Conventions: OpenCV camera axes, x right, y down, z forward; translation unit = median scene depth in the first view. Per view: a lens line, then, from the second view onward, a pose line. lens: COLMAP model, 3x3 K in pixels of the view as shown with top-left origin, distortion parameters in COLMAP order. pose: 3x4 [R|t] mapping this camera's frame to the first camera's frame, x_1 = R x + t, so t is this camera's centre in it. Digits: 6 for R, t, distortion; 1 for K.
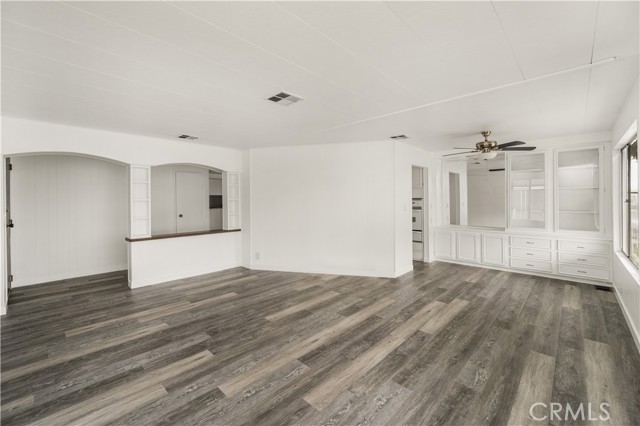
lens RADIAL K [[257.8, 0, 304.6], [0, 257.8, 200.2], [0, 0, 1]] dist [-0.002667, 0.000814]
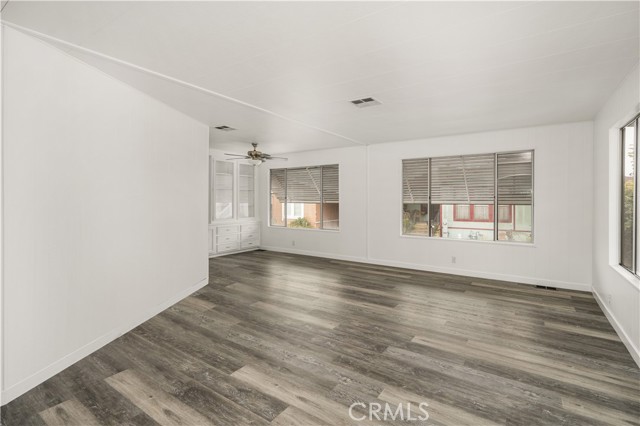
lens RADIAL K [[305.5, 0, 334.7], [0, 305.5, 198.0], [0, 0, 1]] dist [-0.000438, -0.000815]
pose [[-0.191105, 0.010741, 0.981511, -1.369241], [-0.001589, 0.999935, -0.011252, 0.033133], [-0.981568, -0.003710, -0.191076, 1.392619]]
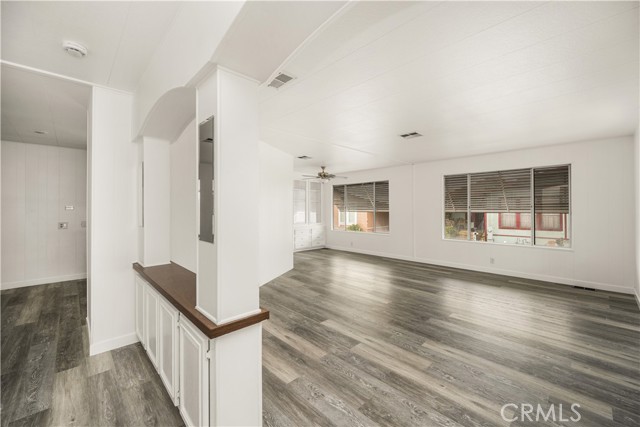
lens RADIAL K [[265.4, 0, 318.4], [0, 265.4, 205.7], [0, 0, 1]] dist [-0.000799, 0.000538]
pose [[0.046237, 0.017849, 0.998771, -1.635382], [-0.000865, 0.999841, -0.017828, 0.032498], [-0.998930, -0.000040, 0.046245, 1.472636]]
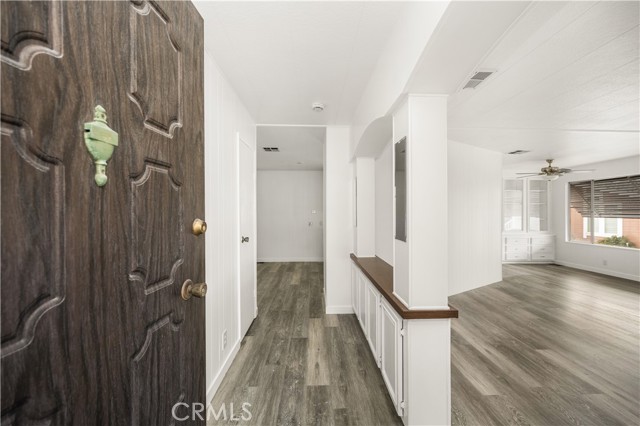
lens RADIAL K [[257.8, 0, 318.1], [0, 257.8, 212.9], [0, 0, 1]] dist [-0.002667, 0.000814]
pose [[0.701364, 0.007265, 0.712766, -1.701466], [-0.008155, 0.999964, -0.002168, 0.032010], [-0.712756, -0.004292, 0.701399, 1.425680]]
